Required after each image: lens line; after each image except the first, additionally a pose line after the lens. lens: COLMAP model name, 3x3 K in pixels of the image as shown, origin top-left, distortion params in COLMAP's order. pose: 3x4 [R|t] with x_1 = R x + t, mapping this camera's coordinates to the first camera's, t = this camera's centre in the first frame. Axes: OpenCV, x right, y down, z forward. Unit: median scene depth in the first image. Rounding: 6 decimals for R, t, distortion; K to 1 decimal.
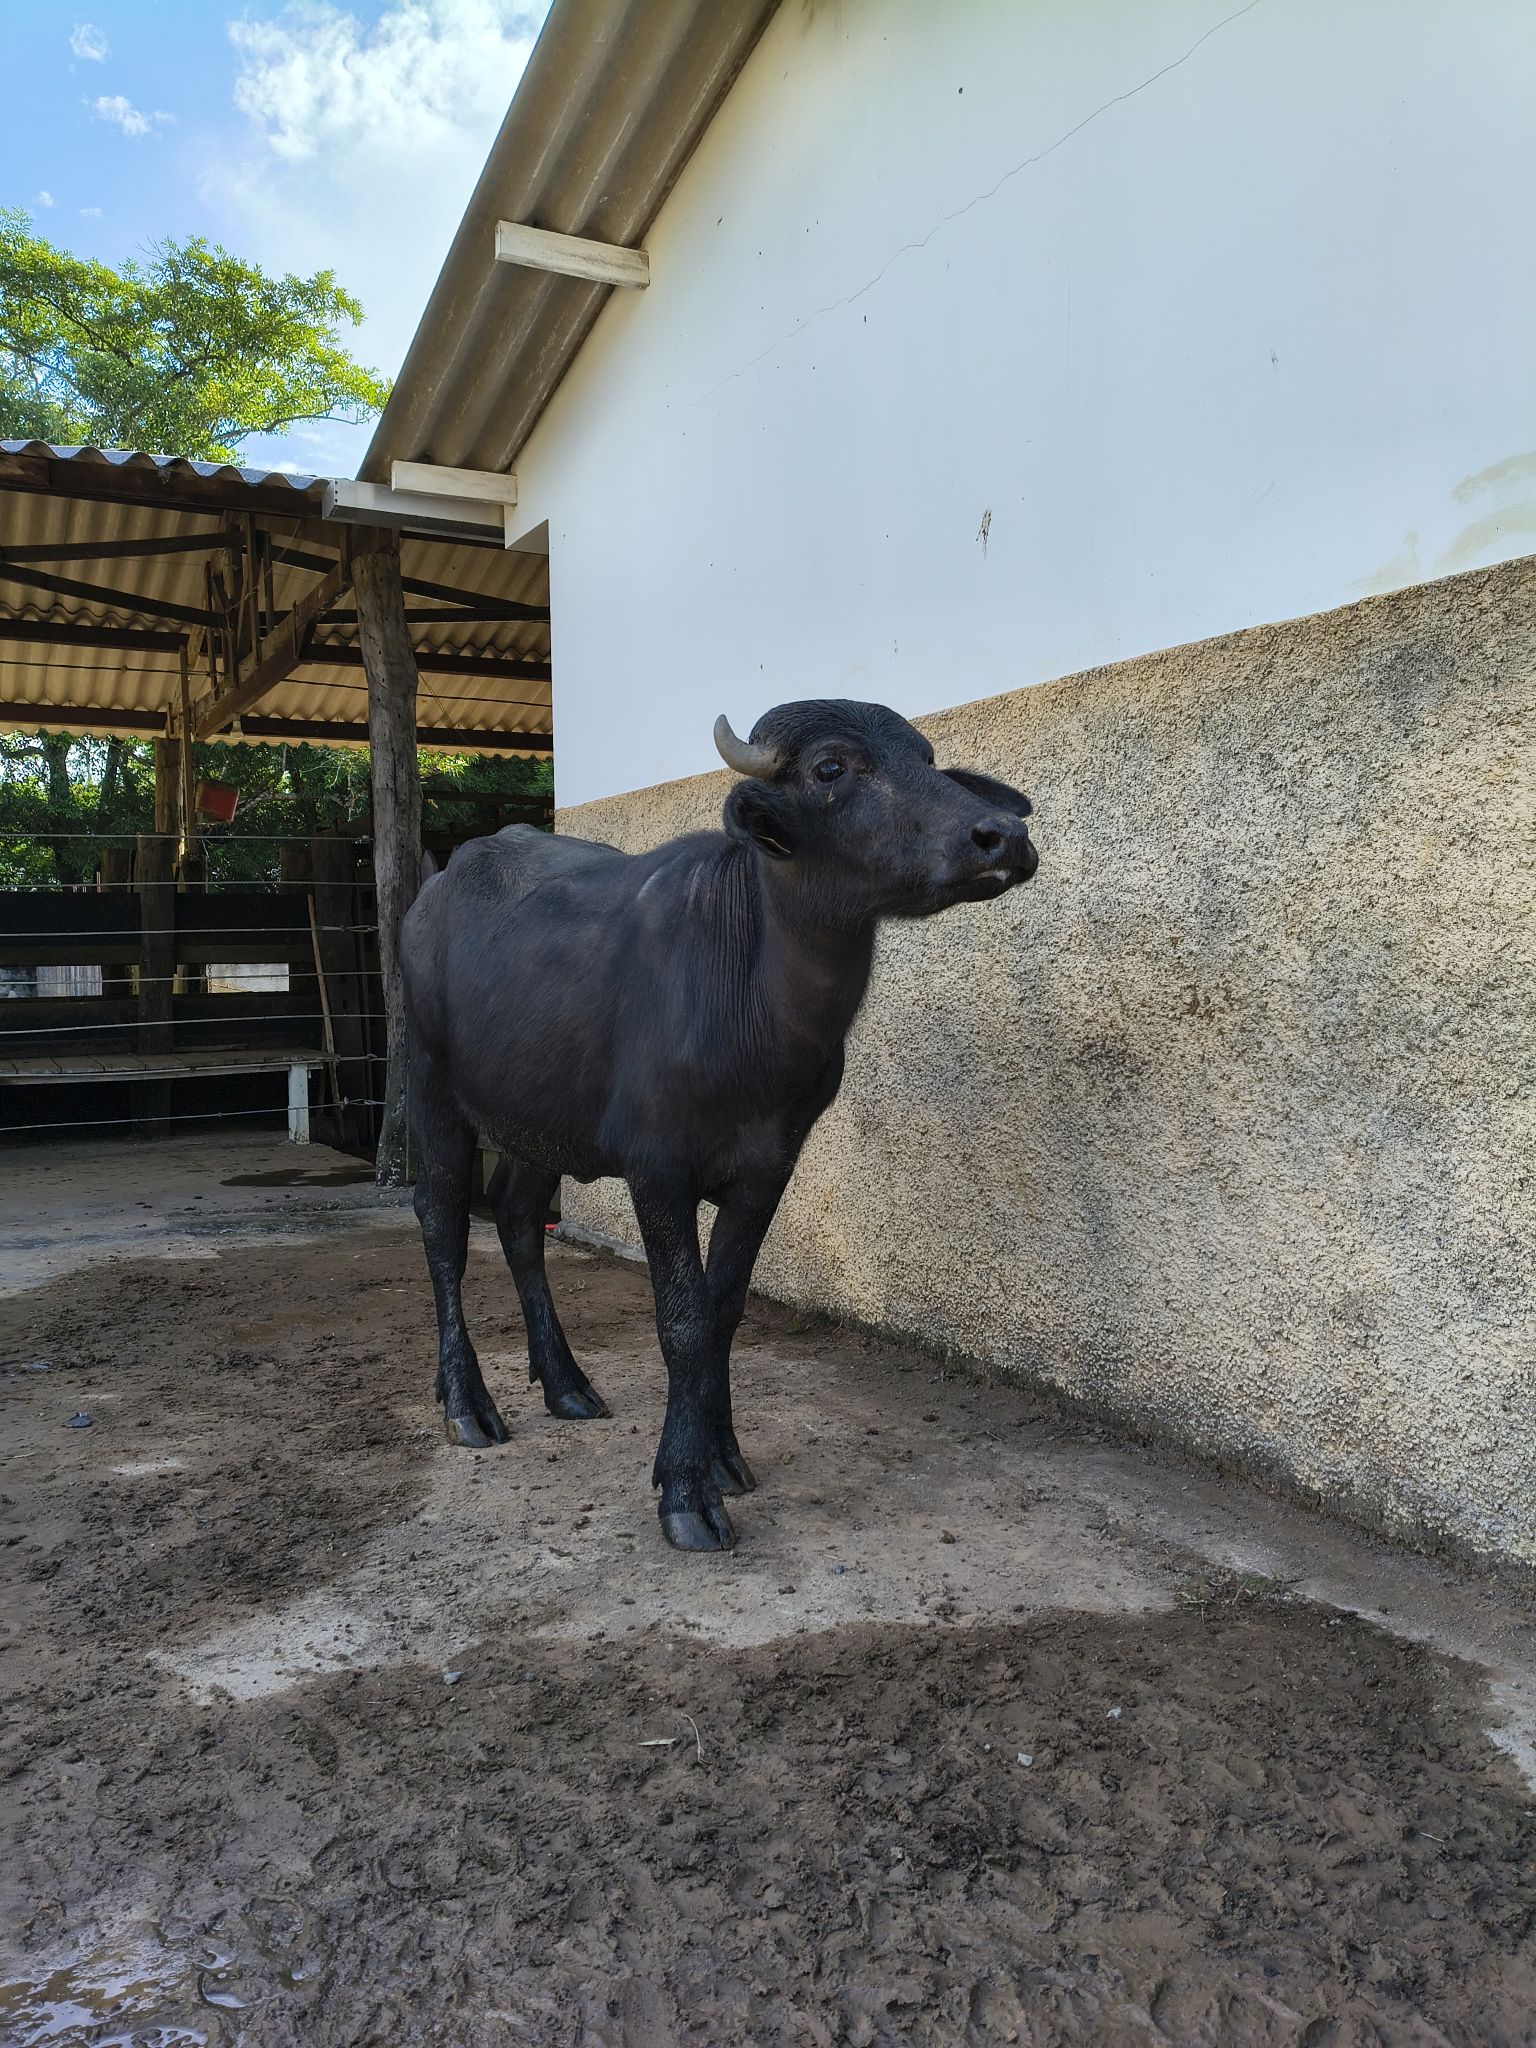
lens RADIAL K [[1552.9, 0, 774.9], [0, 1552.9, 1037.1], [0, 0, 1]] dist [0.022951, -0.063373]
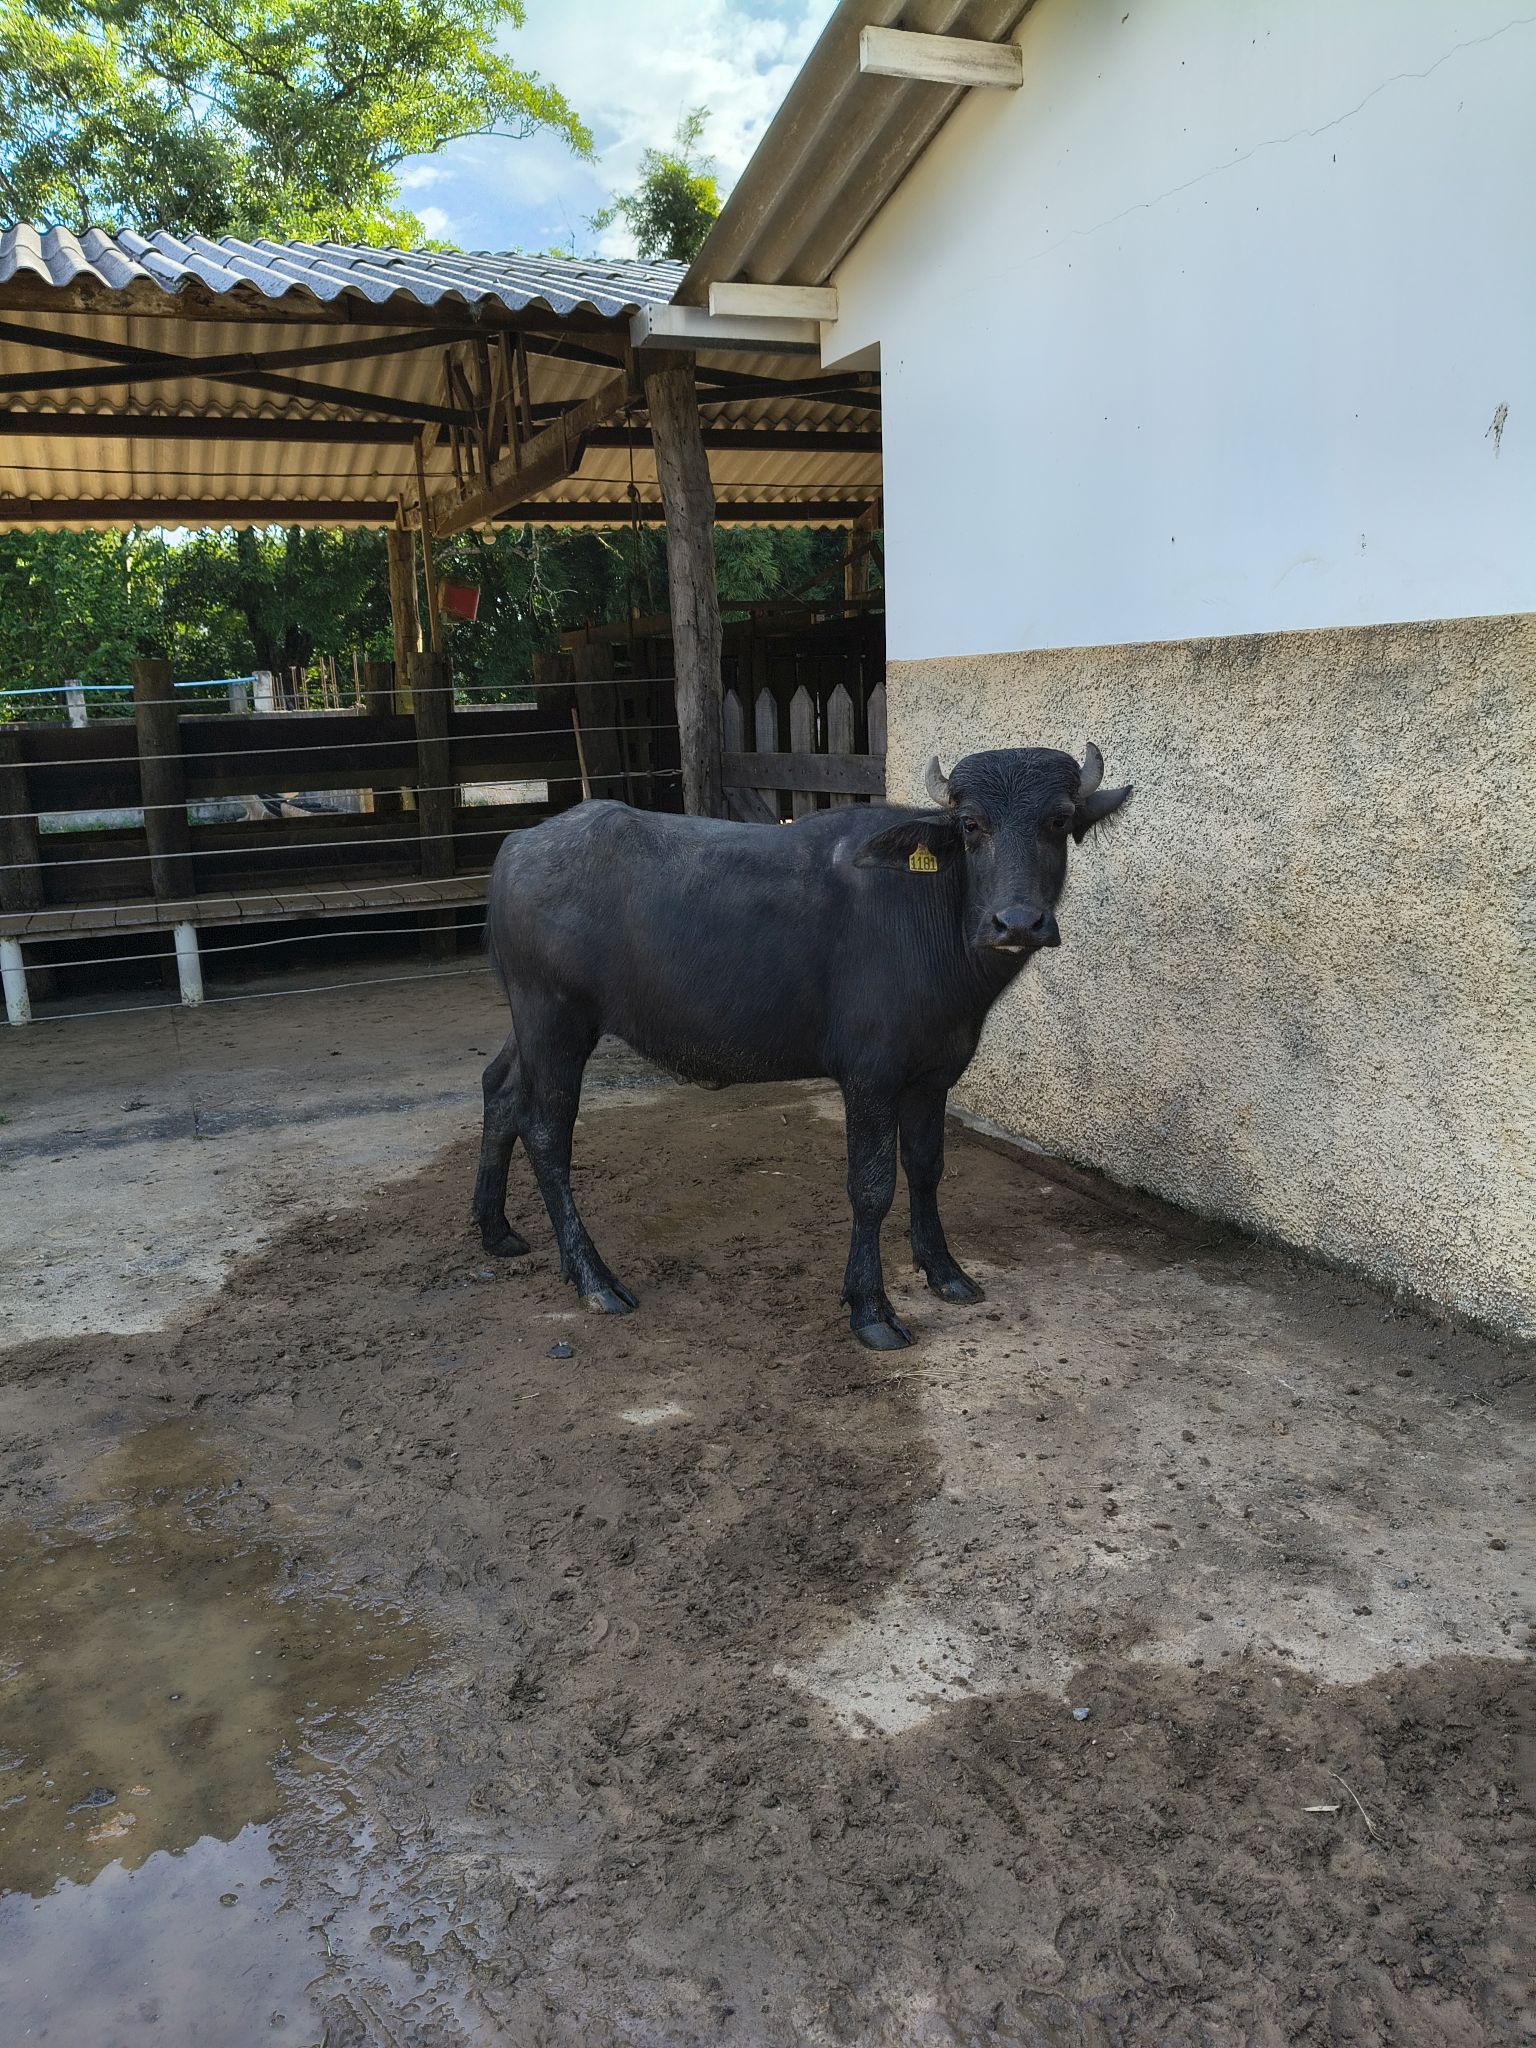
lens RADIAL K [[1552.9, 0, 766.8], [0, 1552.9, 1034.4], [0, 0, 1]] dist [0.022951, -0.063373]
pose [[0.994103, -0.003322, -0.108386, -0.226531], [0.021763, 0.985306, 0.169405, -0.167178], [0.106231, -0.170764, 0.979569, 0.019181]]
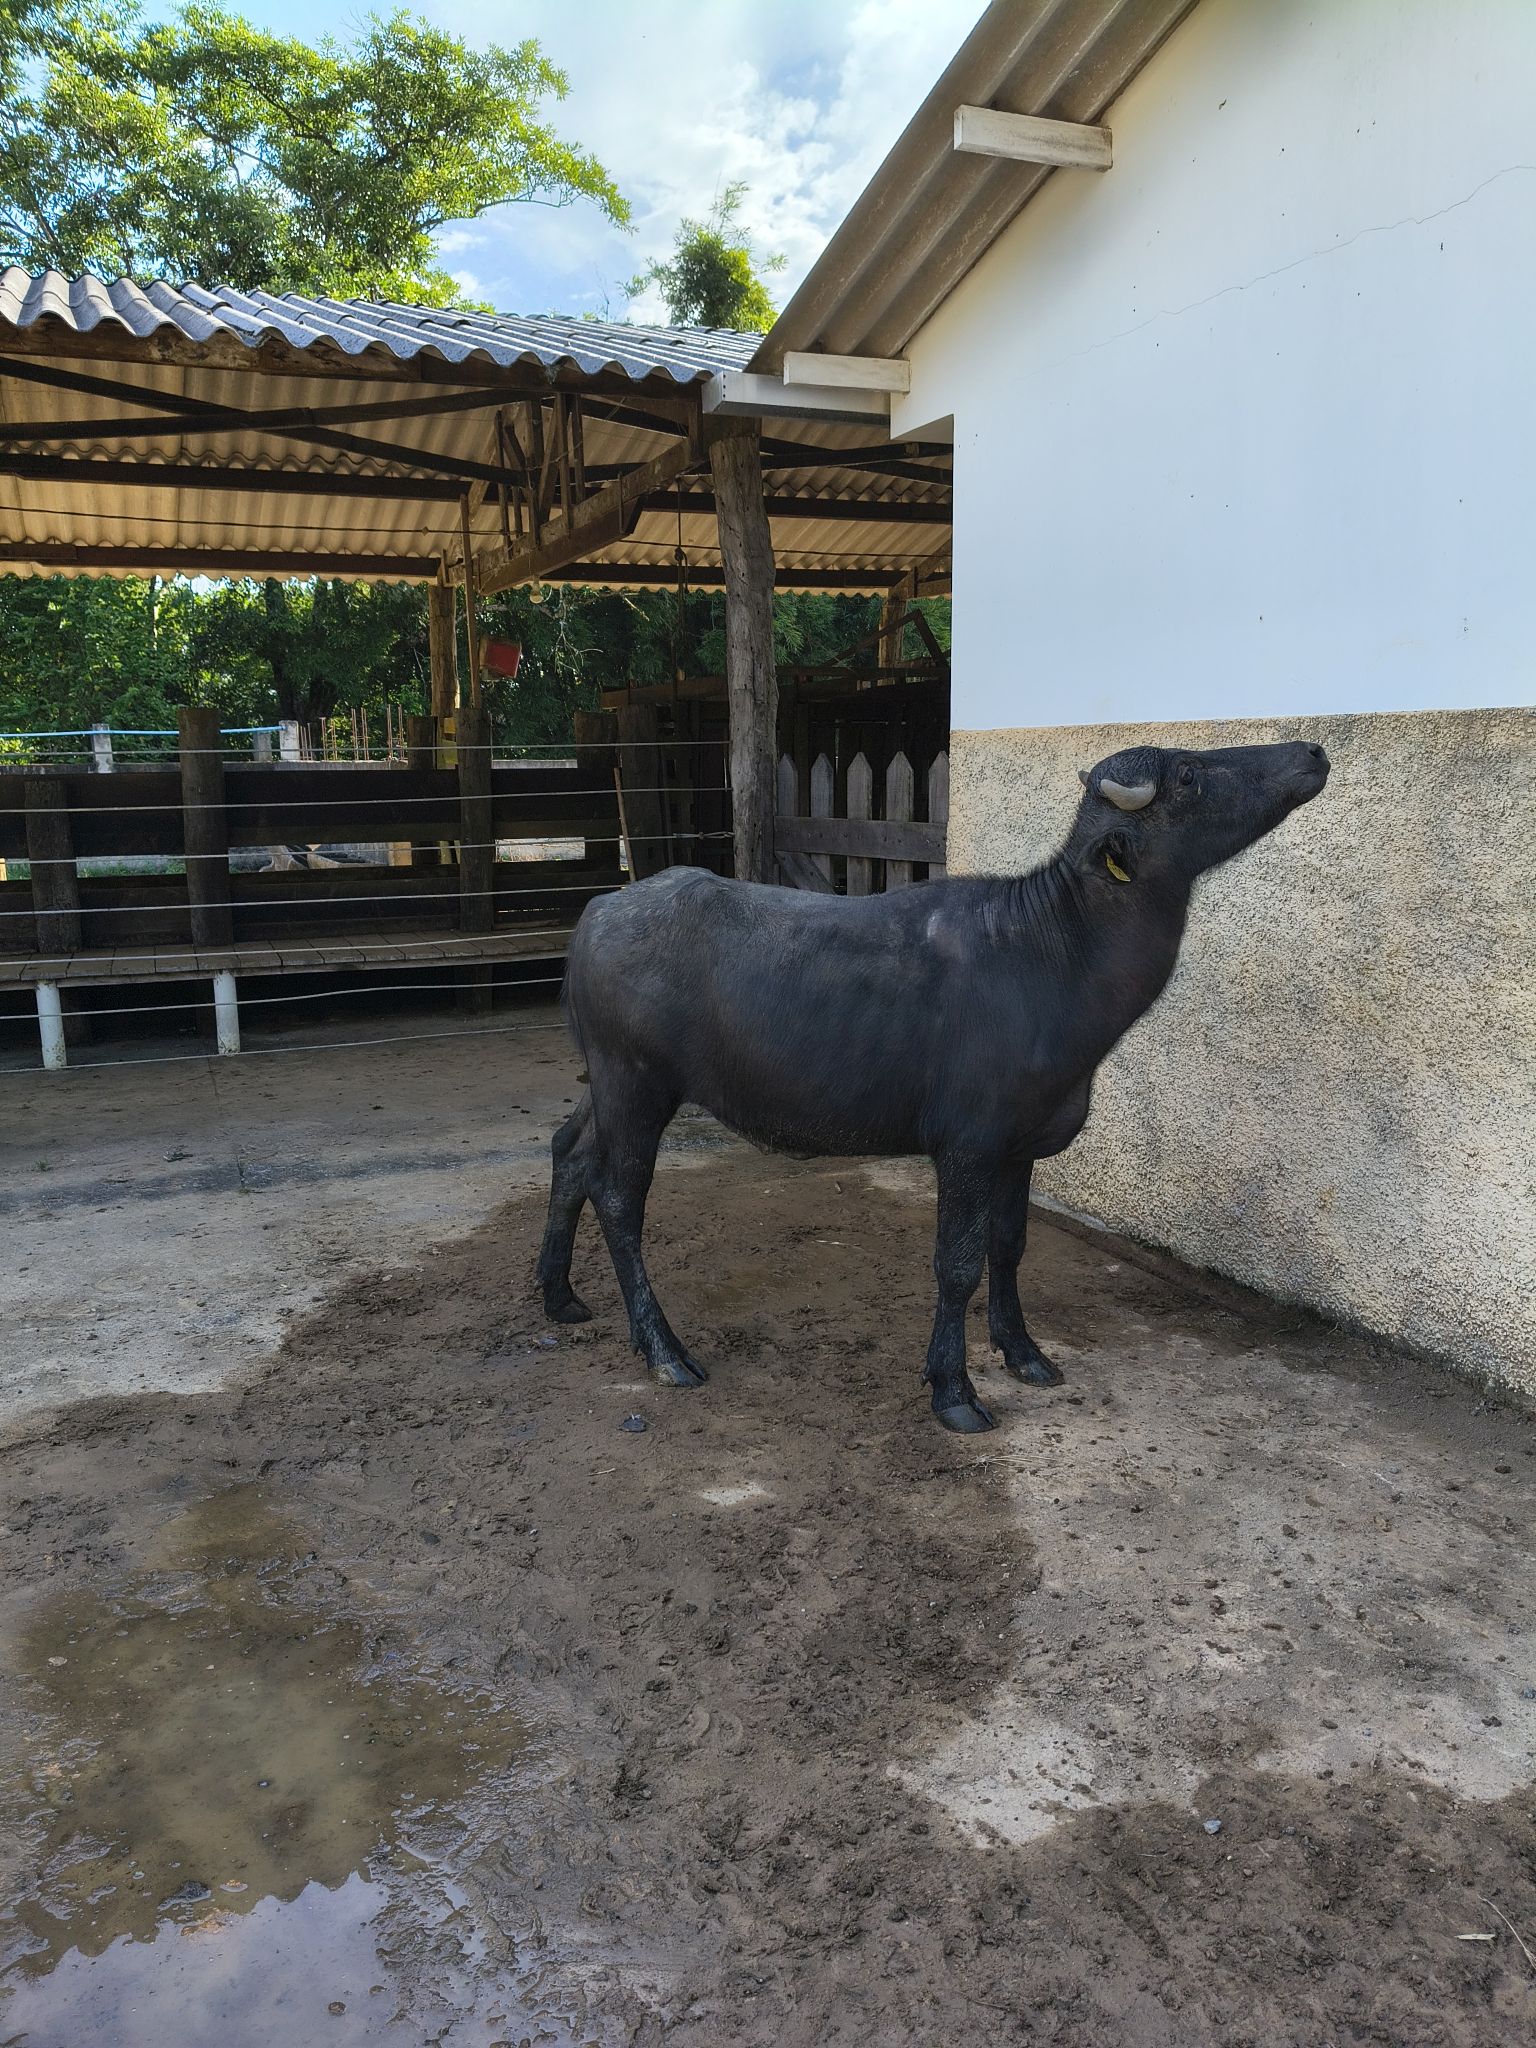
lens RADIAL K [[1552.9, 0, 772.7], [0, 1552.9, 1038.4], [0, 0, 1]] dist [0.022951, -0.063373]
pose [[0.994147, 0.018597, -0.106426, -0.294191], [-0.004143, 0.990911, 0.134453, -0.172834], [0.107959, -0.133225, 0.985188, 0.031257]]
